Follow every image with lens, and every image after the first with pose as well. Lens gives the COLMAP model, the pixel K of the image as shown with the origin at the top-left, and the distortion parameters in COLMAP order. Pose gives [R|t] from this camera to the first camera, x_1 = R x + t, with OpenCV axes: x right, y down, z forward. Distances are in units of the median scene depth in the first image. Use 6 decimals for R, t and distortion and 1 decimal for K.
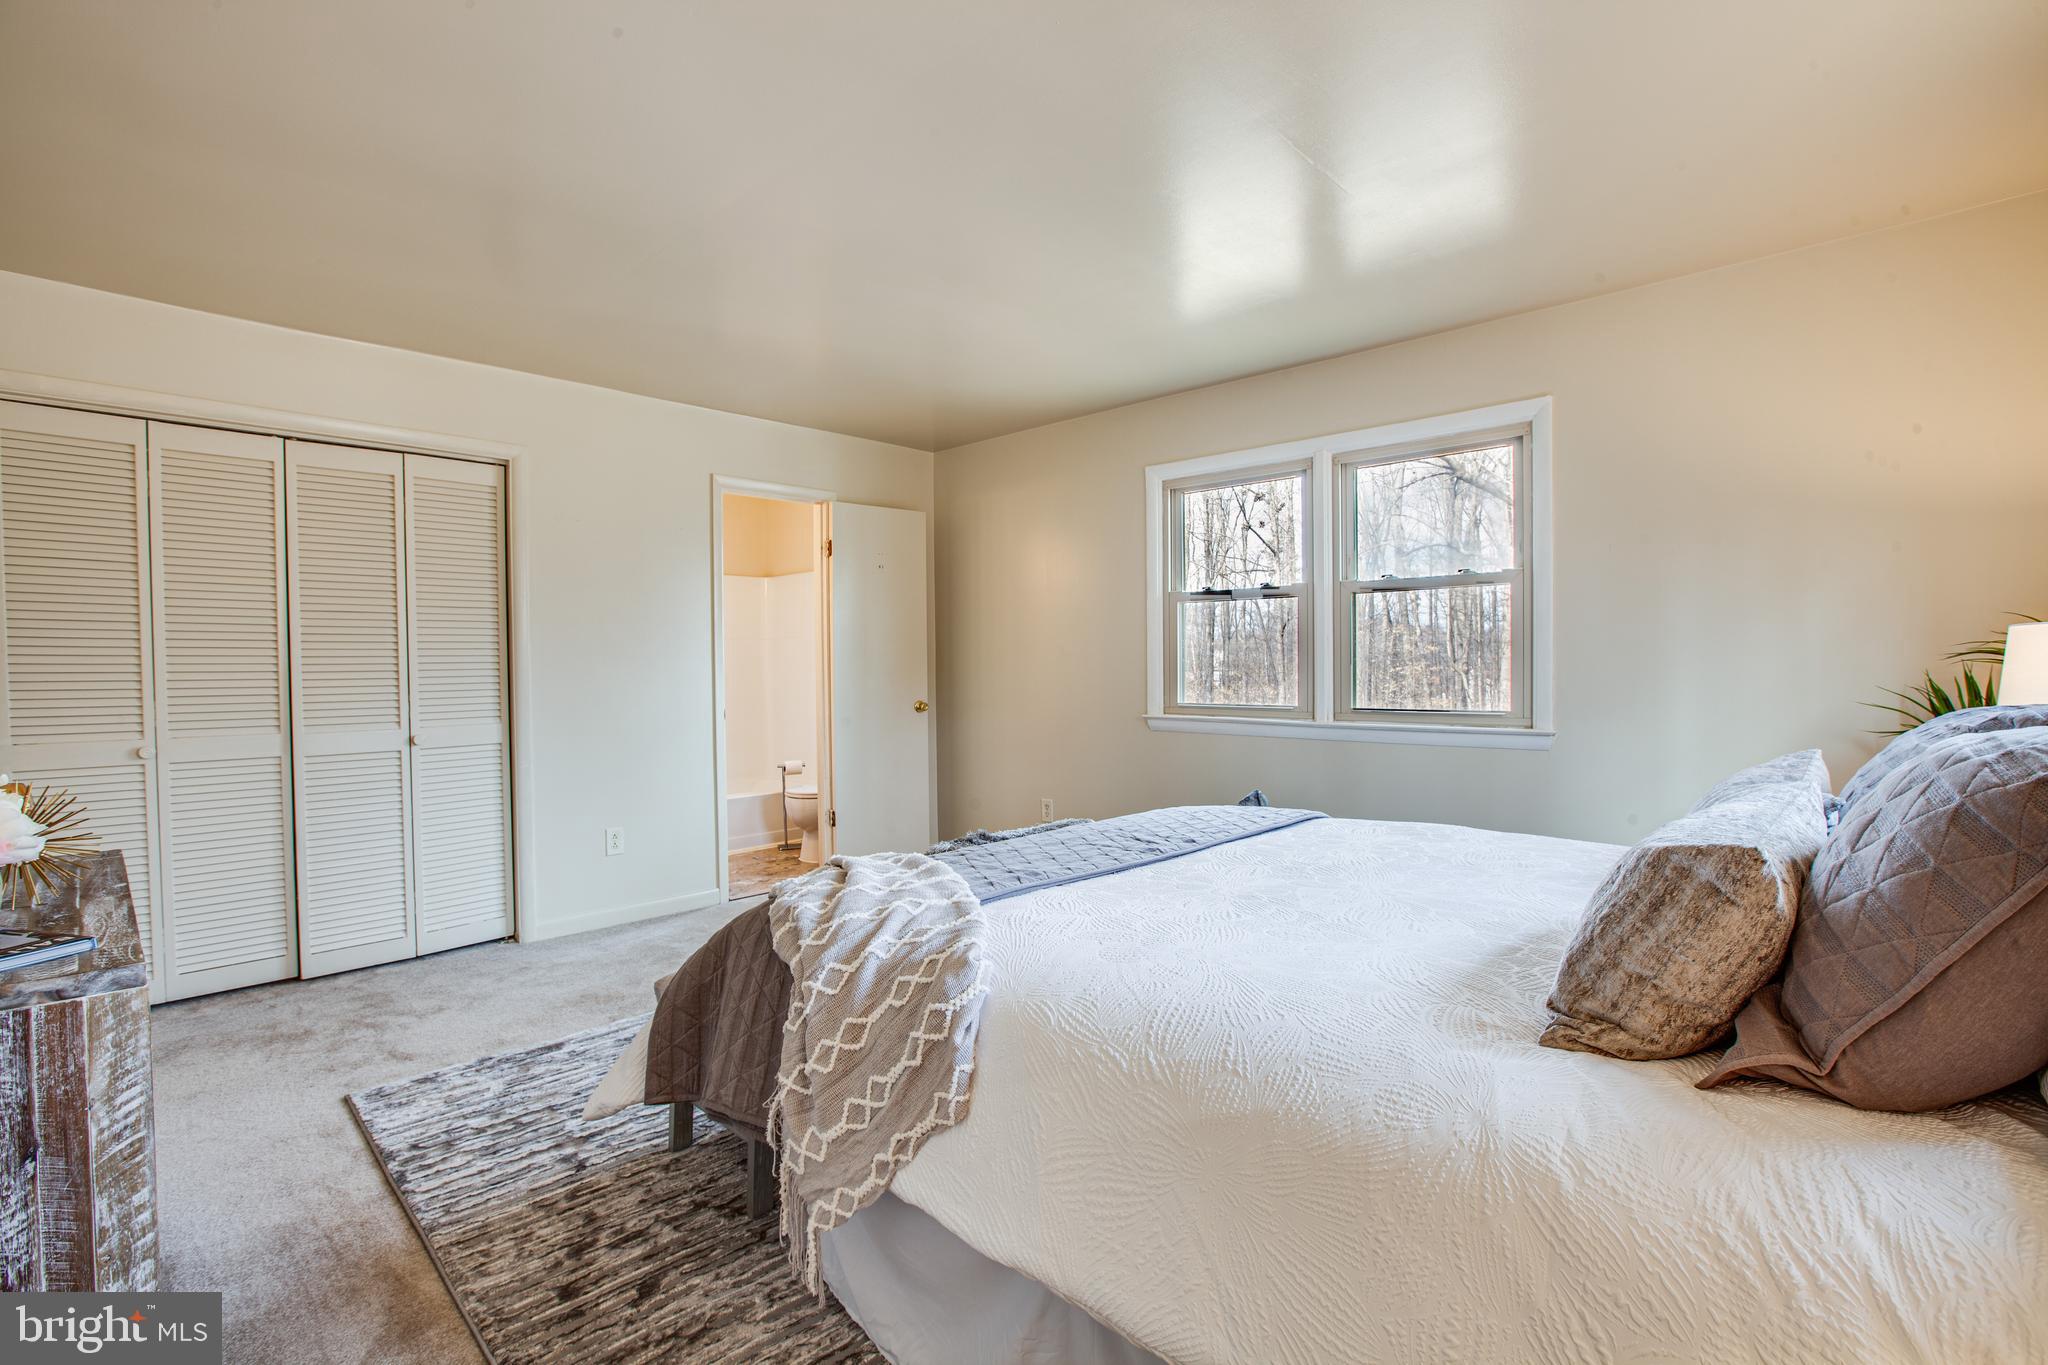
lens RADIAL K [[932.9, 0, 1026.7], [0, 932.9, 683.1], [0, 0, 1]] dist [-0.015045, 0.000197]
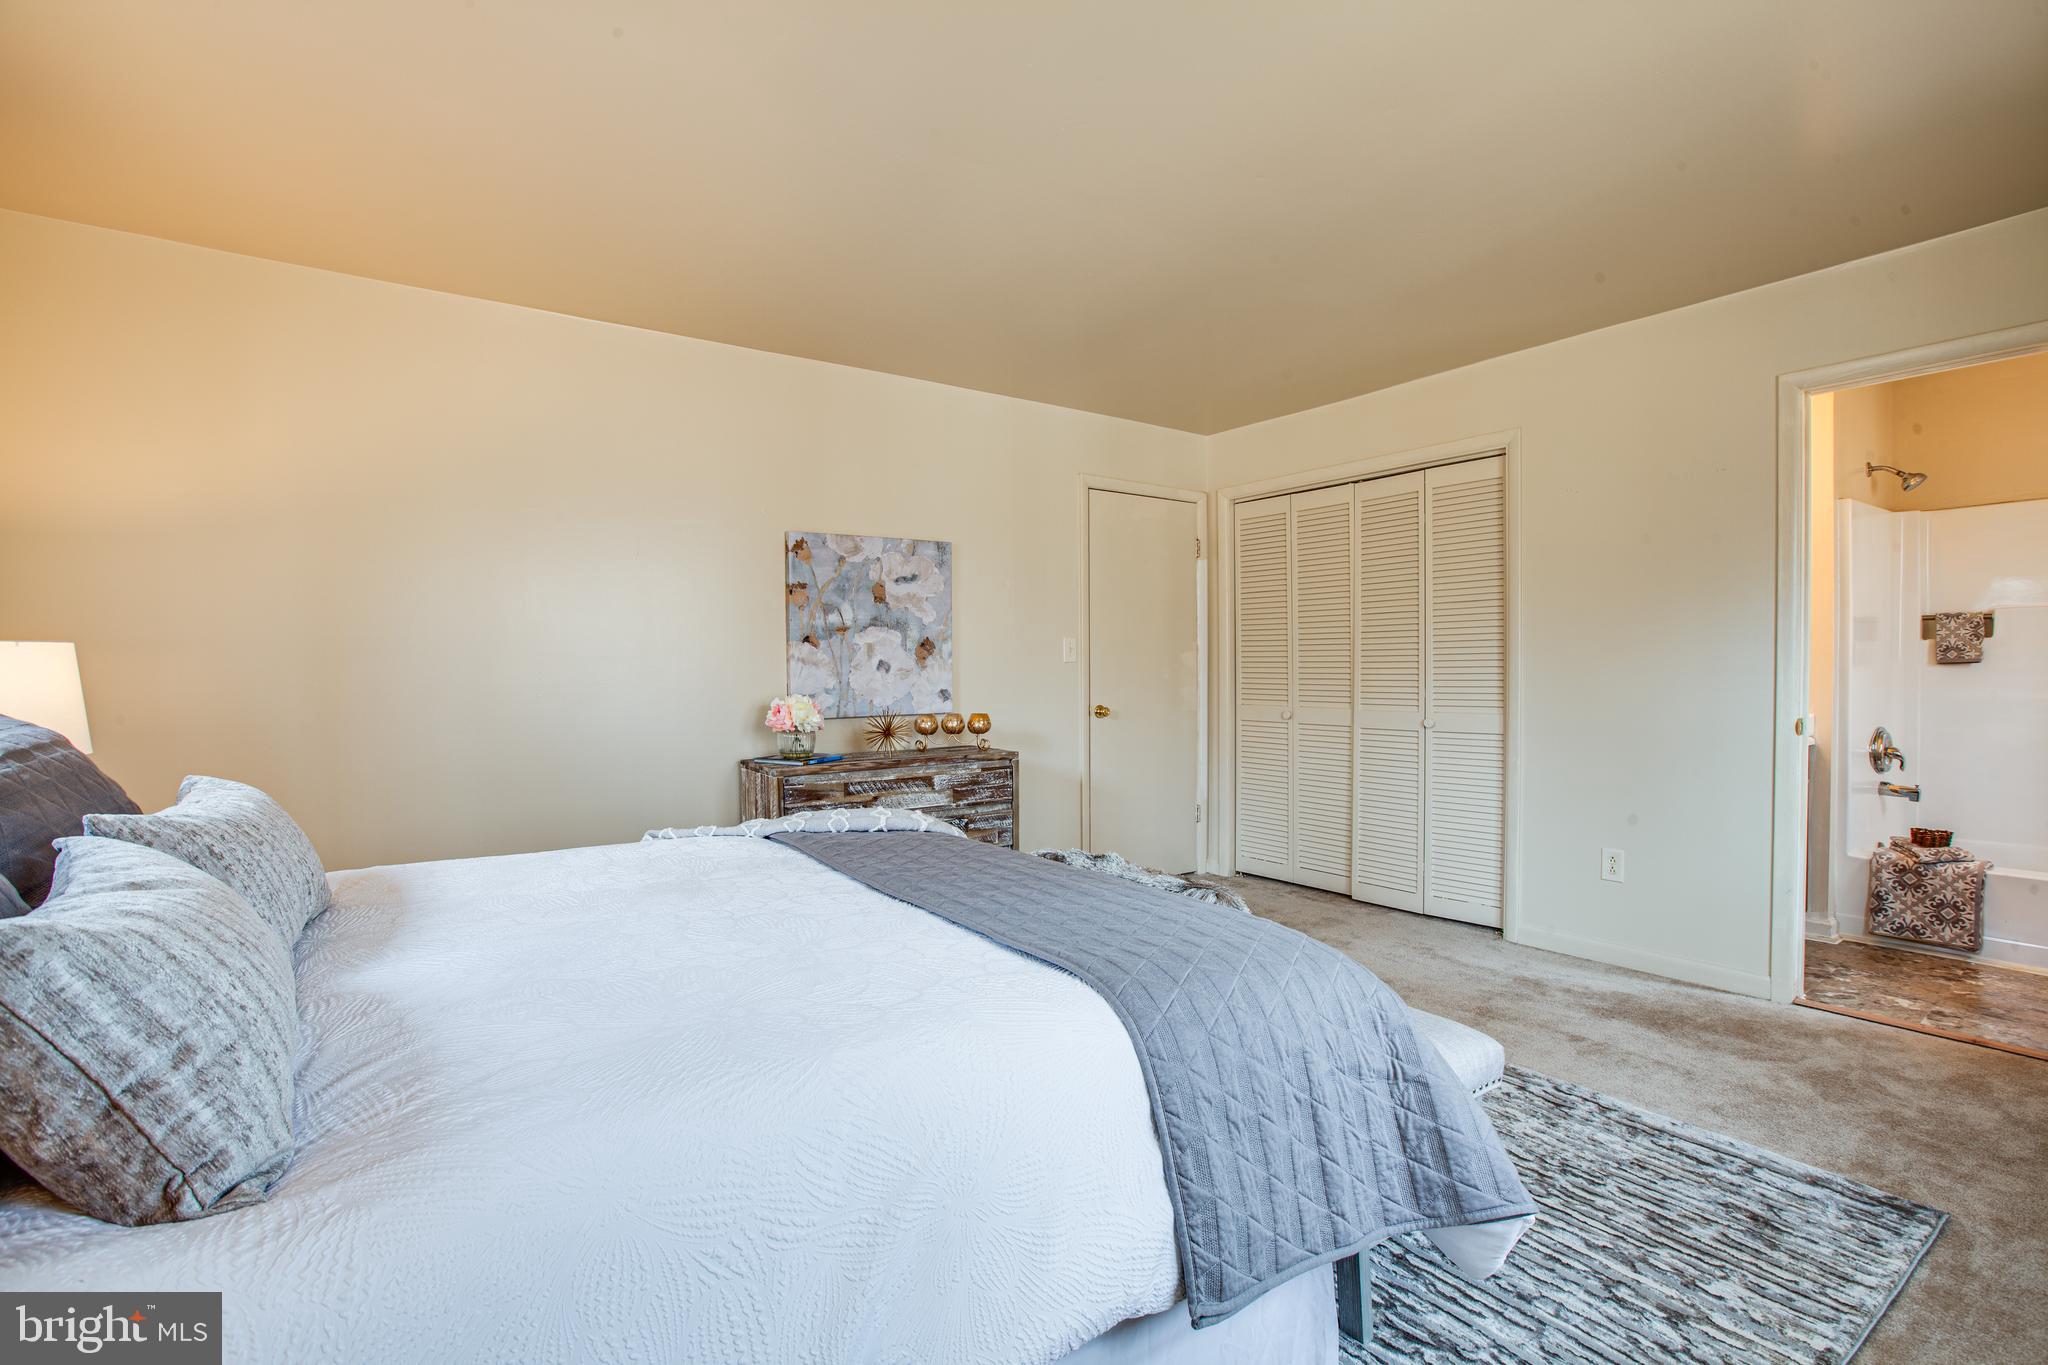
lens RADIAL K [[932.9, 0, 1026.7], [0, 932.9, 683.1], [0, 0, 1]] dist [-0.015045, 0.000197]
pose [[-0.168708, 0.025911, -0.985326, 0.542473], [-0.011601, 0.999533, 0.028271, -0.013337], [0.985598, 0.016200, -0.168328, 0.720542]]
